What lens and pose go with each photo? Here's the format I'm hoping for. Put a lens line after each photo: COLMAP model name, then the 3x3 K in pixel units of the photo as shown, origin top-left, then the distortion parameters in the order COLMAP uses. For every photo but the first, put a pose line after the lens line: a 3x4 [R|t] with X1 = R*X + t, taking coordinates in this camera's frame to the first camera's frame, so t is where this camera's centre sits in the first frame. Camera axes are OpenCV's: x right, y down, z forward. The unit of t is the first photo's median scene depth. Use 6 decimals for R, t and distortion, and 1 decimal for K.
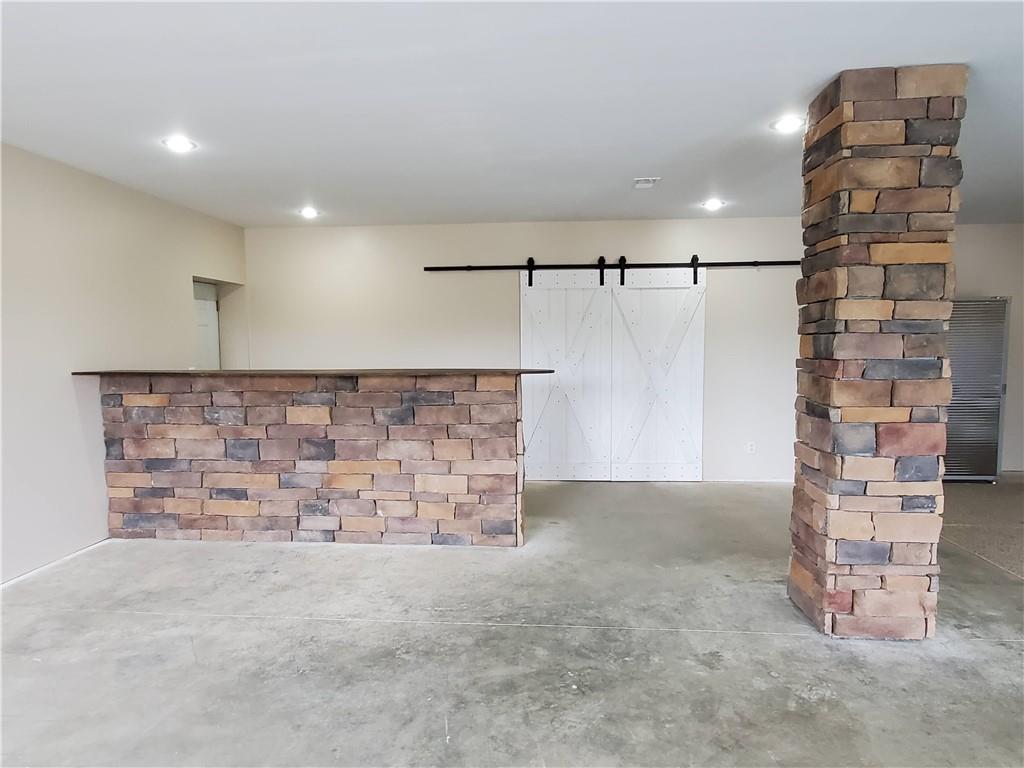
lens RADIAL K [[626.1, 0, 513.4], [0, 626.1, 399.5], [0, 0, 1]] dist [-0.016203, 0.002603]
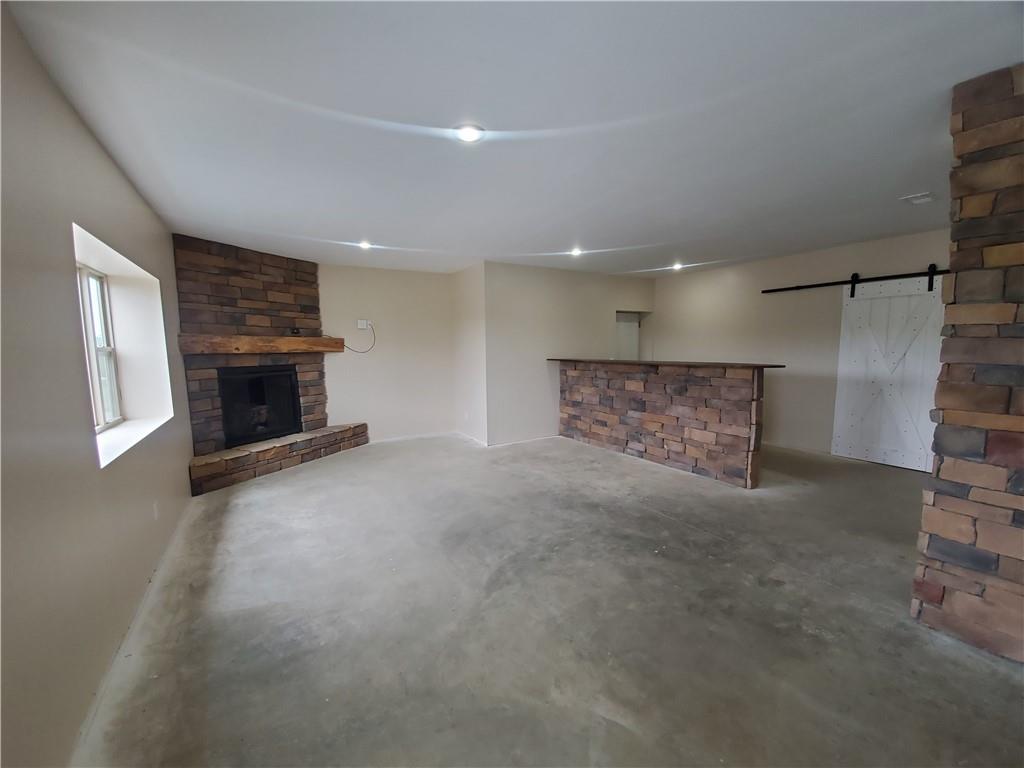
lens RADIAL K [[407.7, 0, 513.9], [0, 407.7, 388.7], [0, 0, 1]] dist [-0.000653, -0.011773]
pose [[0.588200, 0.080285, -0.804721, 0.422977], [-0.062728, 0.996591, 0.053578, -0.008121], [0.806279, 0.018964, 0.591231, 0.016760]]
